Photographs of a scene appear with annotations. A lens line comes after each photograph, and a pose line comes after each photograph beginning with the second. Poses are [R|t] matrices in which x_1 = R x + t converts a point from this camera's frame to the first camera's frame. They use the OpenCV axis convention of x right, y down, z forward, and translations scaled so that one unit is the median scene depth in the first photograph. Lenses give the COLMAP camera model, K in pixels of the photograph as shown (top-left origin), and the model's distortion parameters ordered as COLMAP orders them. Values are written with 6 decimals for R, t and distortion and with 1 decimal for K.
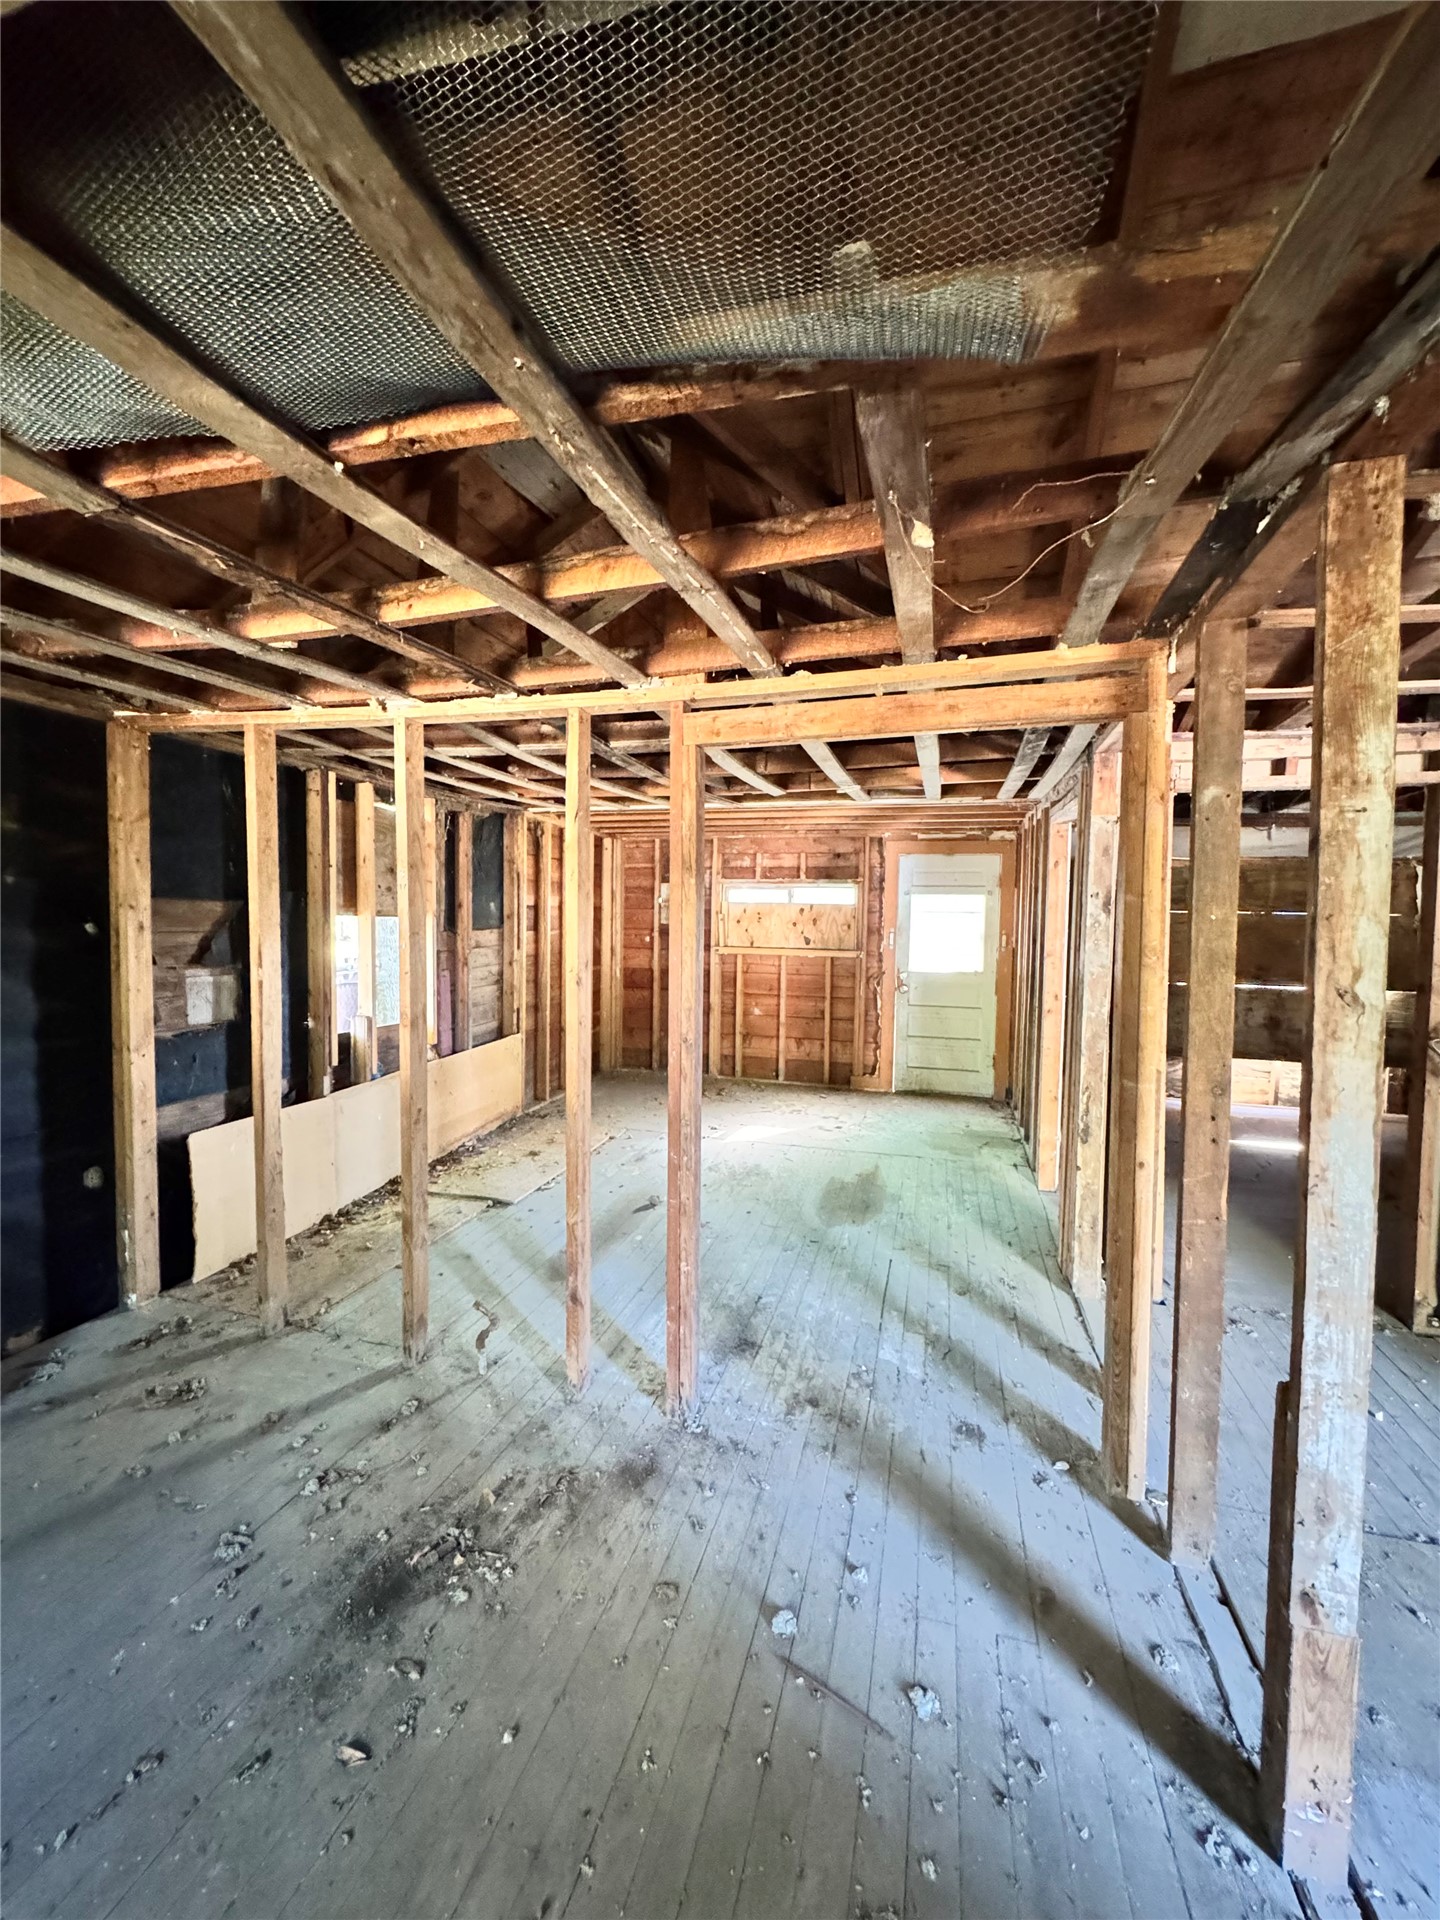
lens RADIAL K [[766.0, 0, 718.5], [0, 766.0, 953.7], [0, 0, 1]] dist [-0.002104, 0.000102]
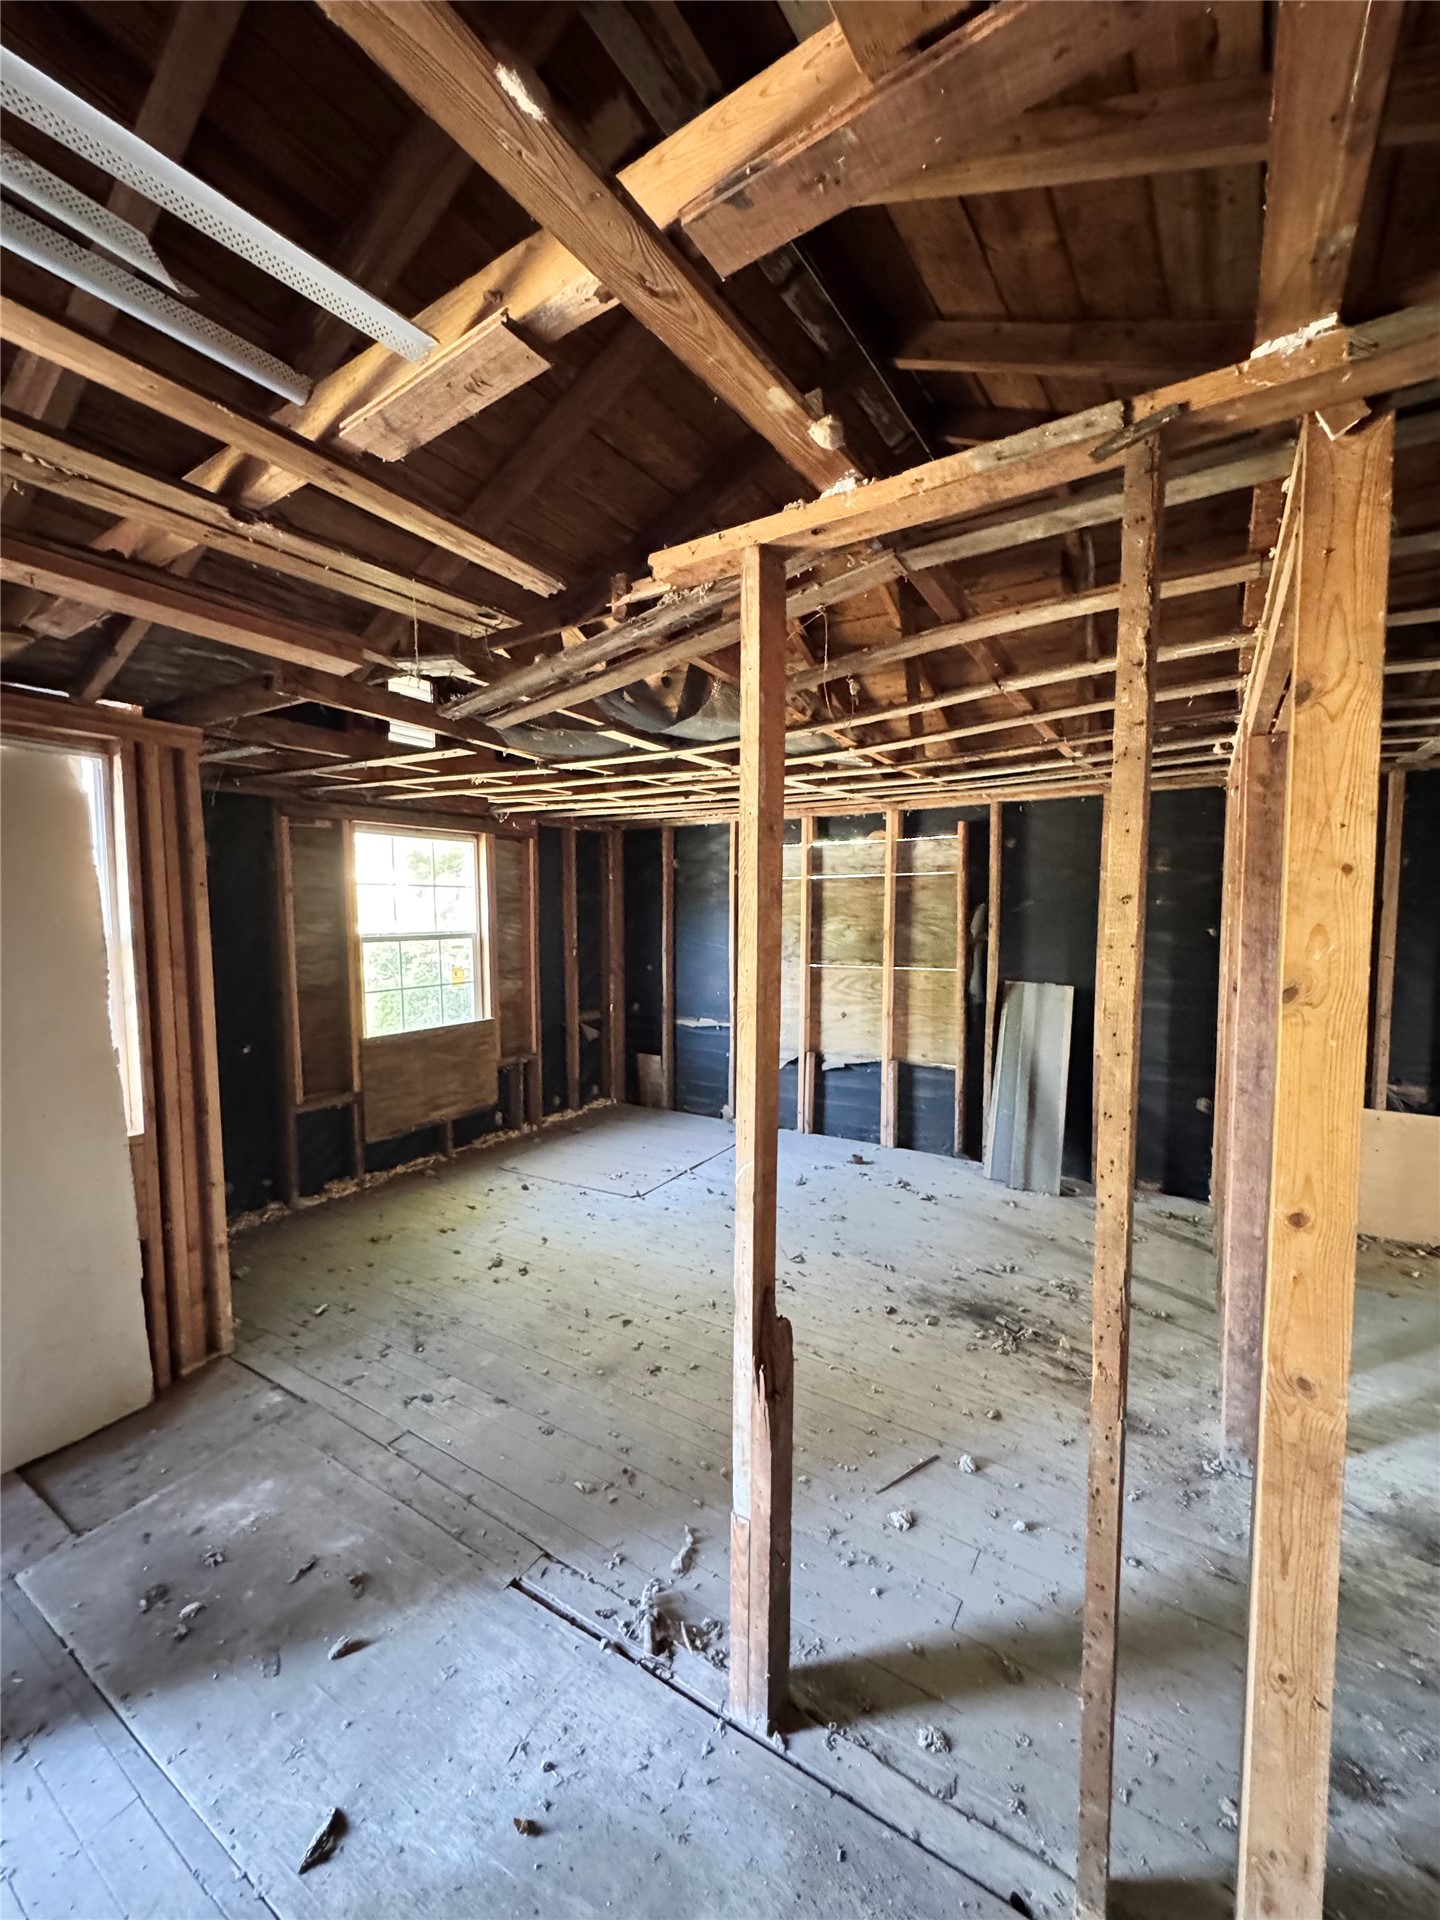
lens RADIAL K [[766.0, 0, 722.0], [0, 766.0, 965.9], [0, 0, 1]] dist [-0.002104, 0.000102]
pose [[-0.285685, 0.050532, -0.956991, 1.161349], [-0.046557, 0.996698, 0.066527, -0.030400], [0.957192, 0.063560, -0.282389, 0.755309]]
